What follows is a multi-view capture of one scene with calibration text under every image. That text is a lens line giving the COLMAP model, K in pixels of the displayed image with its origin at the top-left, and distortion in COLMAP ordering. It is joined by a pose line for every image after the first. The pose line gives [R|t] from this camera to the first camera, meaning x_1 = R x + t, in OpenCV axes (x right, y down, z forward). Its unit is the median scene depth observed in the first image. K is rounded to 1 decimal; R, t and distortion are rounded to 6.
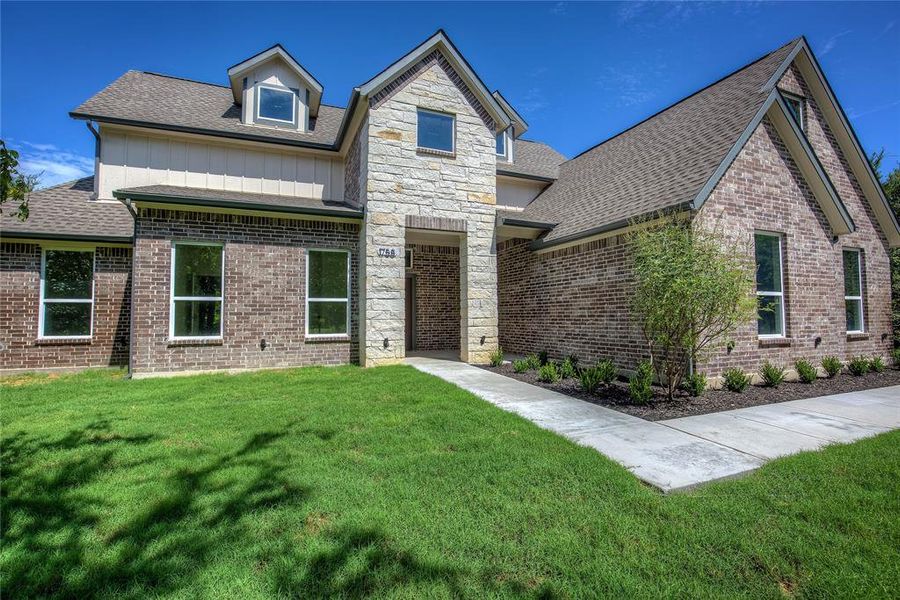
lens RADIAL K [[411.8, 0, 450.0], [0, 411.8, 300.0], [0, 0, 1]] dist [-0.027291, 0.000196]
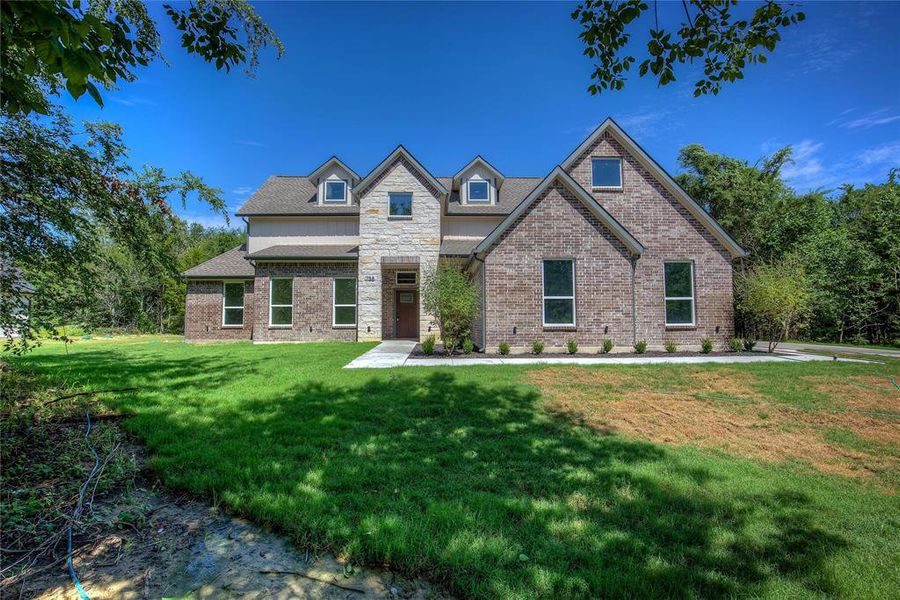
lens RADIAL K [[411.8, 0, 450.0], [0, 411.8, 300.0], [0, 0, 1]] dist [-0.027291, 0.000196]
pose [[0.932082, -0.018283, -0.361786, 0.809829], [0.011948, 0.999734, -0.019740, 0.017212], [0.362051, 0.014077, 0.932052, -0.530703]]
